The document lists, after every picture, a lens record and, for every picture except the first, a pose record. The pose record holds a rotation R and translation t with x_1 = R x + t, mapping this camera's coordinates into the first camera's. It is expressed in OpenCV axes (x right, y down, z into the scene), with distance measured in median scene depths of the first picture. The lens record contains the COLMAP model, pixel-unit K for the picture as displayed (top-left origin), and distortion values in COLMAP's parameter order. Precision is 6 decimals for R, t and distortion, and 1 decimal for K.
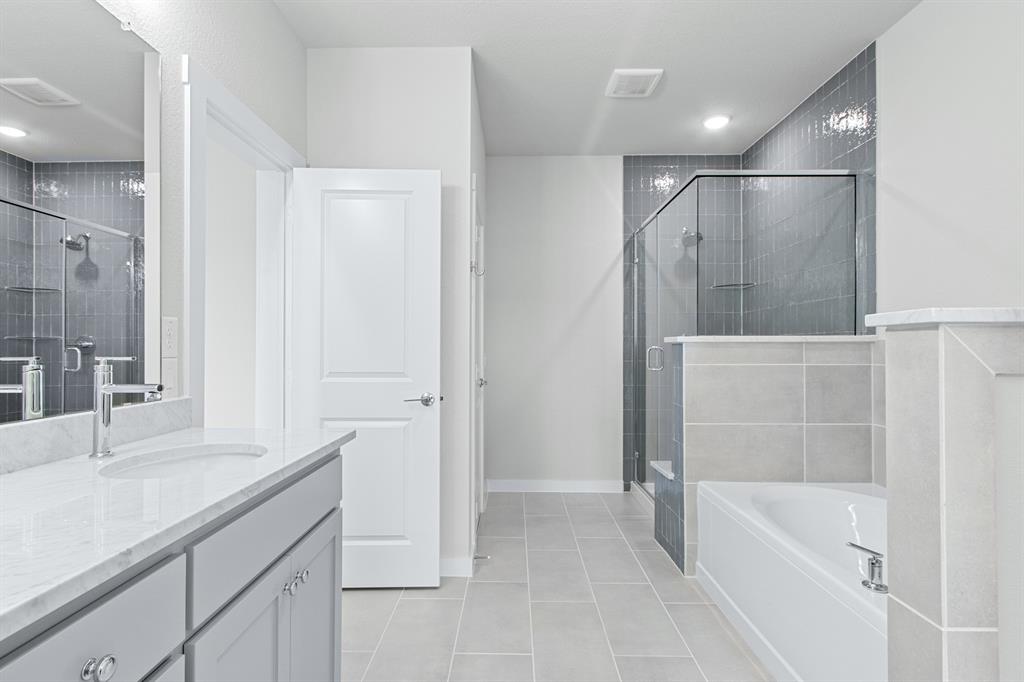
lens RADIAL K [[478.5, 0, 512.0], [0, 478.5, 341.0], [0, 0, 1]] dist [0.001016, 0.000217]
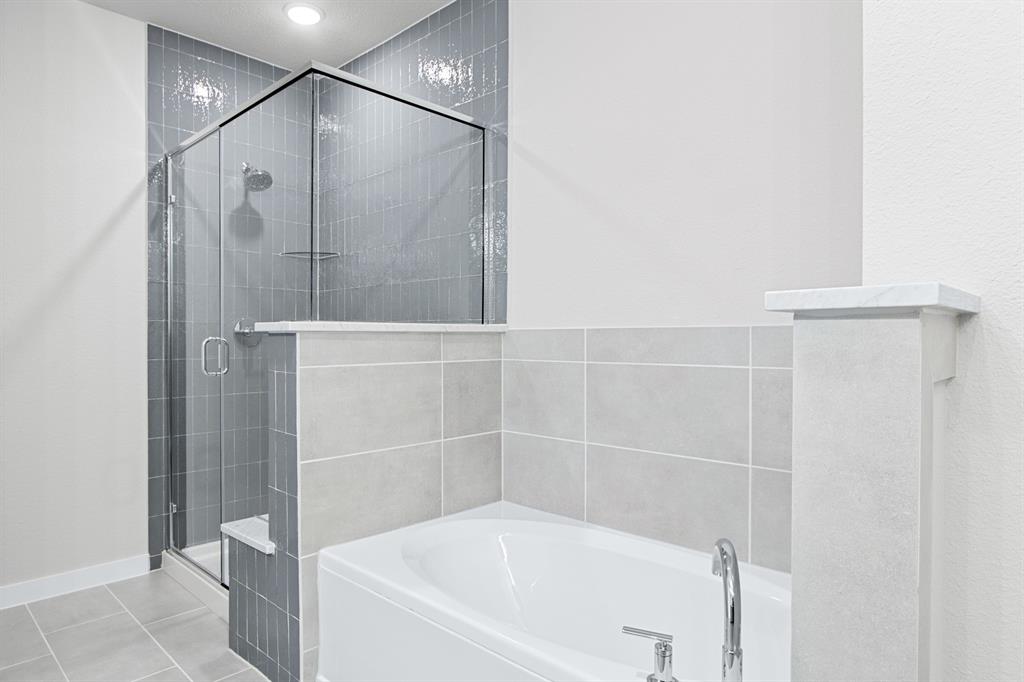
lens RADIAL K [[604.7, 0, 468.0], [0, 604.7, 341.9], [0, 0, 1]] dist [-0.031279, 0.038517]
pose [[0.713029, -0.005275, 0.701115, -0.027453], [-0.011045, 0.999763, 0.018754, -0.000322], [-0.701048, -0.021116, 0.712802, 0.274657]]
